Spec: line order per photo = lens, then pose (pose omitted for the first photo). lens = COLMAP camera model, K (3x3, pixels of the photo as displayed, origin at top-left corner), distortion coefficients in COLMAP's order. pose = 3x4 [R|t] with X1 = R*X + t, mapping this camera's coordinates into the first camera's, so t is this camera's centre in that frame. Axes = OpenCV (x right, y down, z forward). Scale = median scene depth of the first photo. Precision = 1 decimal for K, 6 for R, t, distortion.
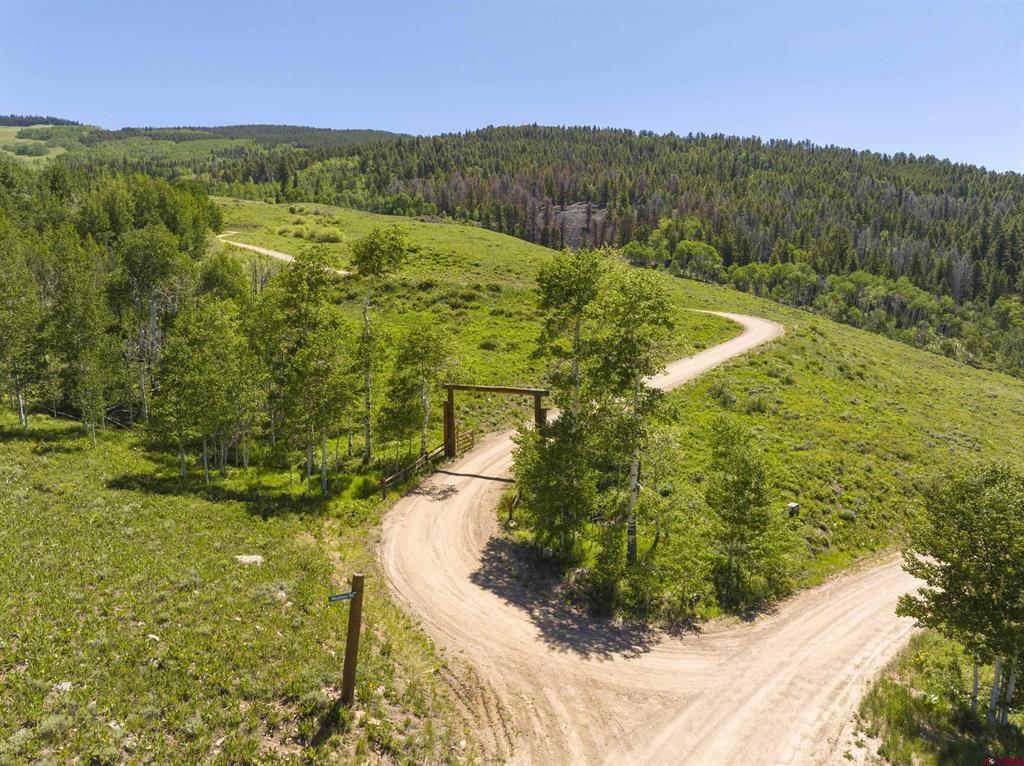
lens RADIAL K [[712.6, 0, 512.0], [0, 712.6, 383.0], [0, 0, 1]] dist [-0.045082, -0.003945]
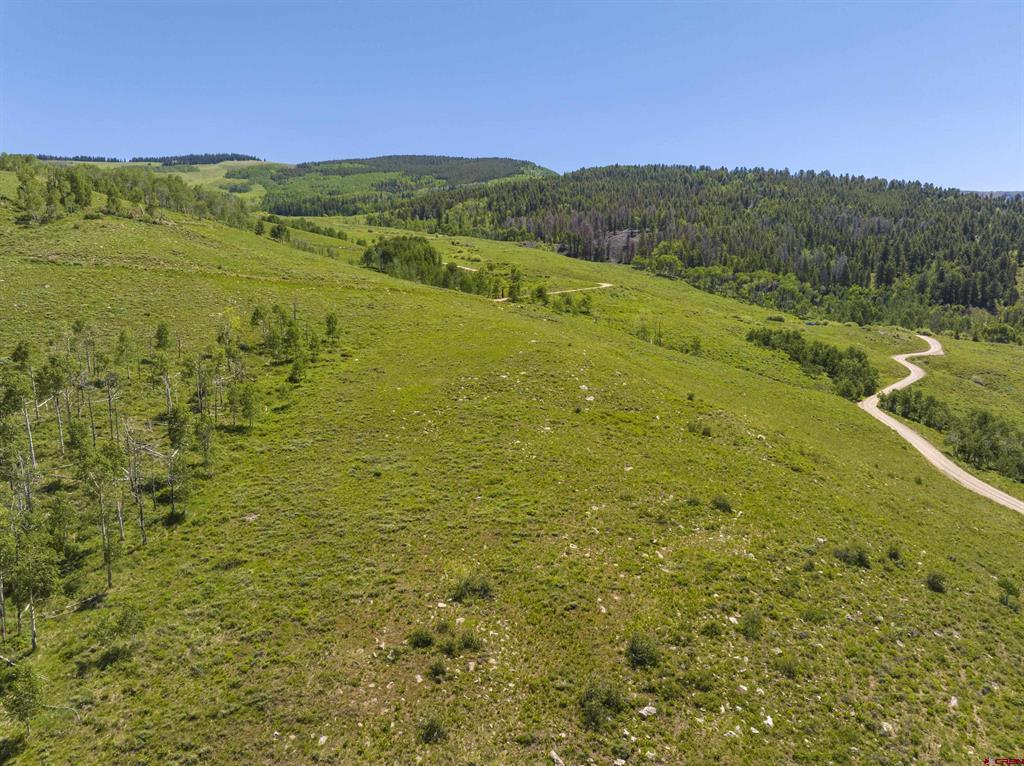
lens RADIAL K [[712.6, 0, 512.0], [0, 712.6, 383.0], [0, 0, 1]] dist [-0.045082, -0.003945]
pose [[0.985210, 0.010794, -0.171010, 0.100362], [-0.012614, 0.999875, -0.009556, 0.084600], [0.170886, 0.011572, 0.985223, -0.483751]]
